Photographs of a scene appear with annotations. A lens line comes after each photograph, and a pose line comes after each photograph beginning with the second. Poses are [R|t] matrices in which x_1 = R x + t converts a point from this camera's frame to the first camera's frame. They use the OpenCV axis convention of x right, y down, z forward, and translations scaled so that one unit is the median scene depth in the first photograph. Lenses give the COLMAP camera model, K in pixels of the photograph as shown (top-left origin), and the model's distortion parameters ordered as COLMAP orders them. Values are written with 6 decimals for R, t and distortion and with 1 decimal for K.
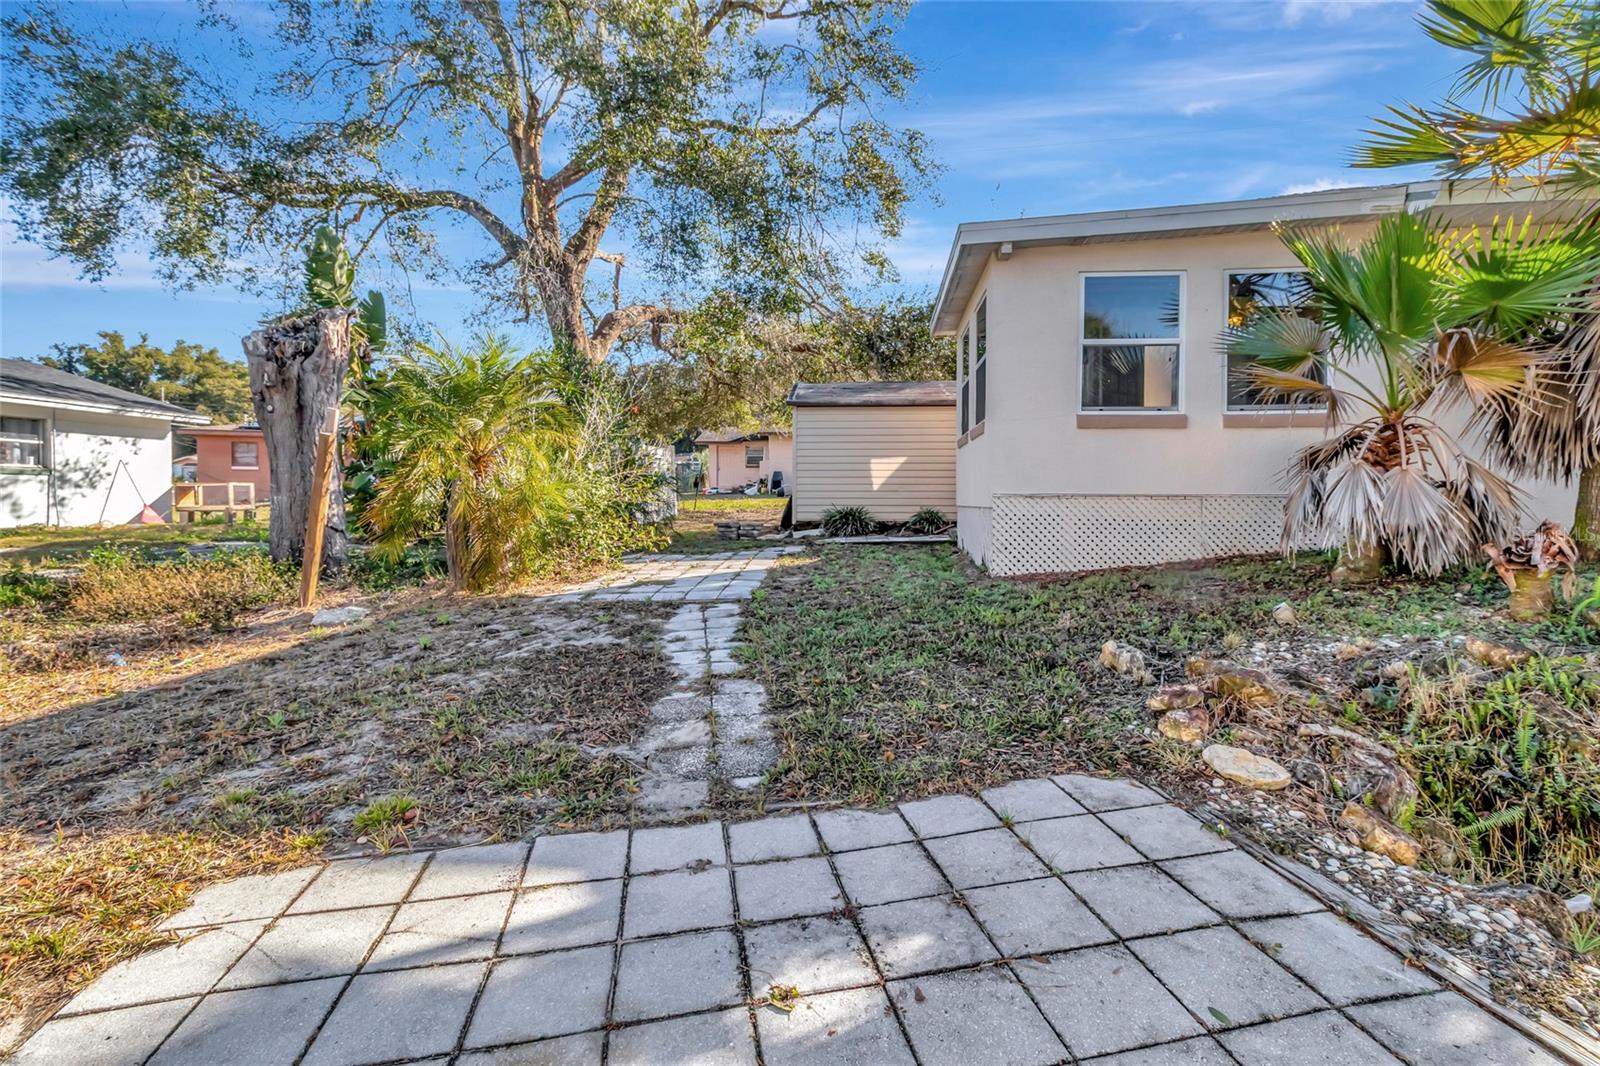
lens RADIAL K [[735.9, 0, 810.7], [0, 735.9, 512.7], [0, 0, 1]] dist [0.001033, 0.000325]
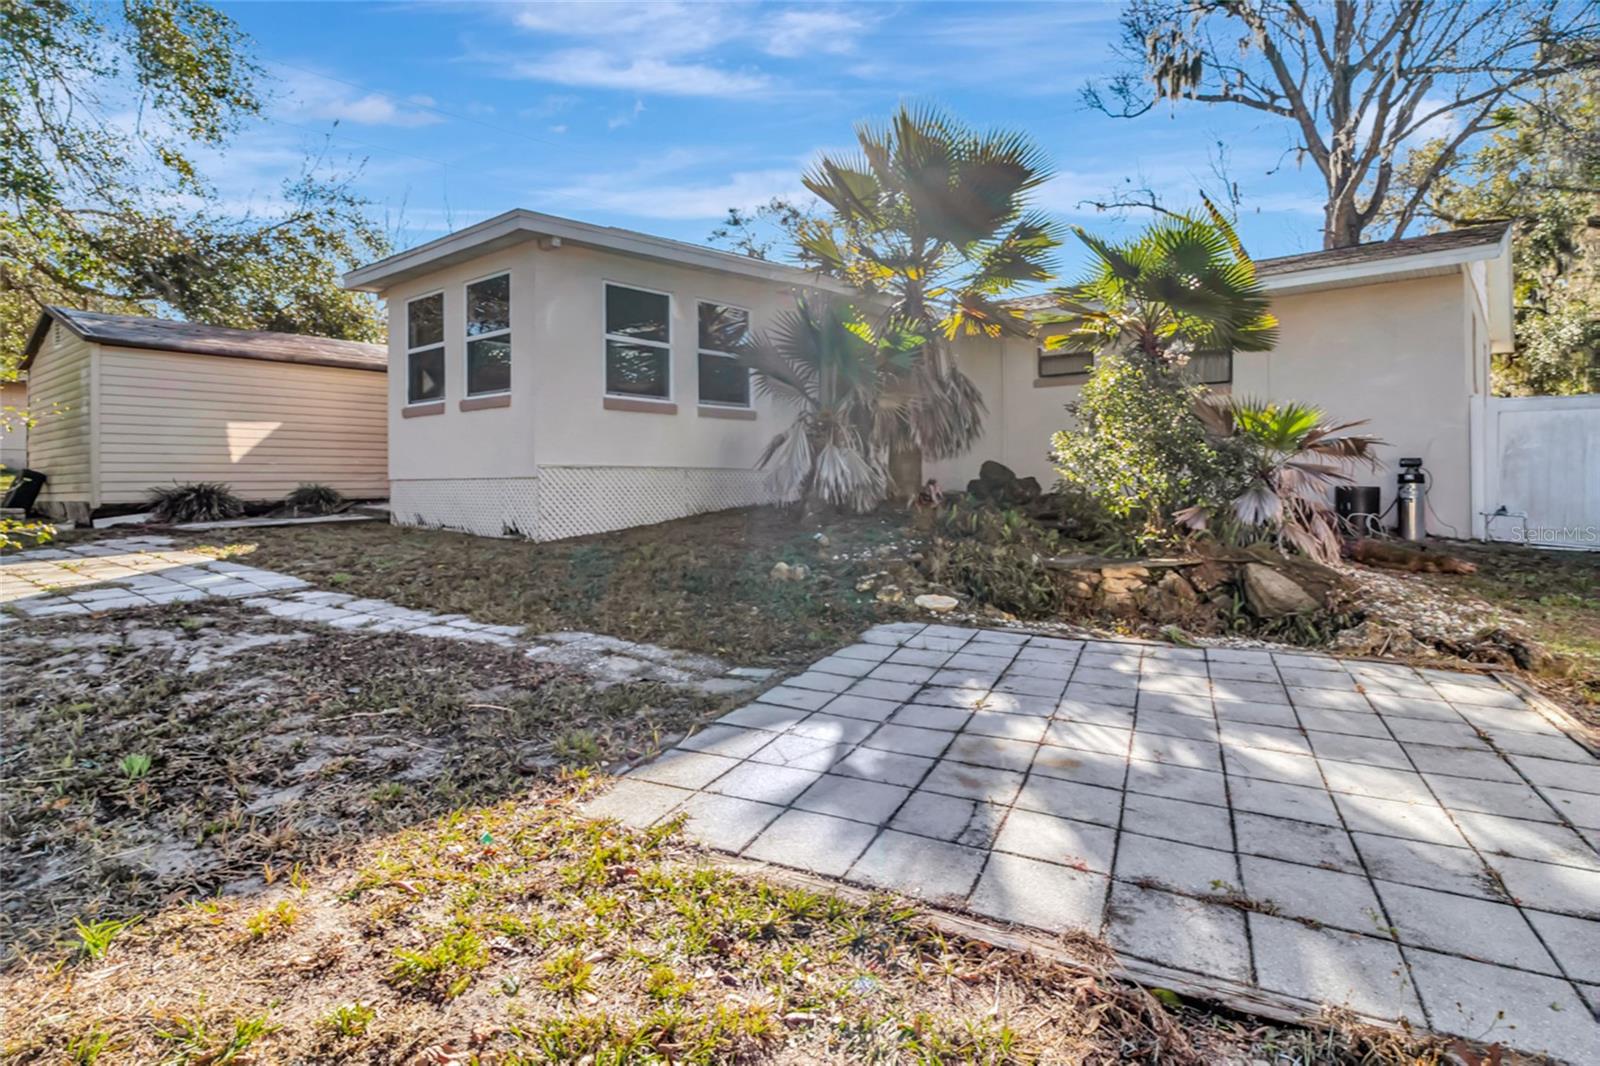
lens RADIAL K [[742.6, 0, 810.4], [0, 742.6, 477.8], [0, 0, 1]] dist [0.006374, -0.001112]
pose [[0.621476, -0.005730, 0.783412, -0.357933], [0.018467, 0.999803, -0.007337, 0.008725], [-0.783216, 0.019027, 0.621459, 0.016936]]
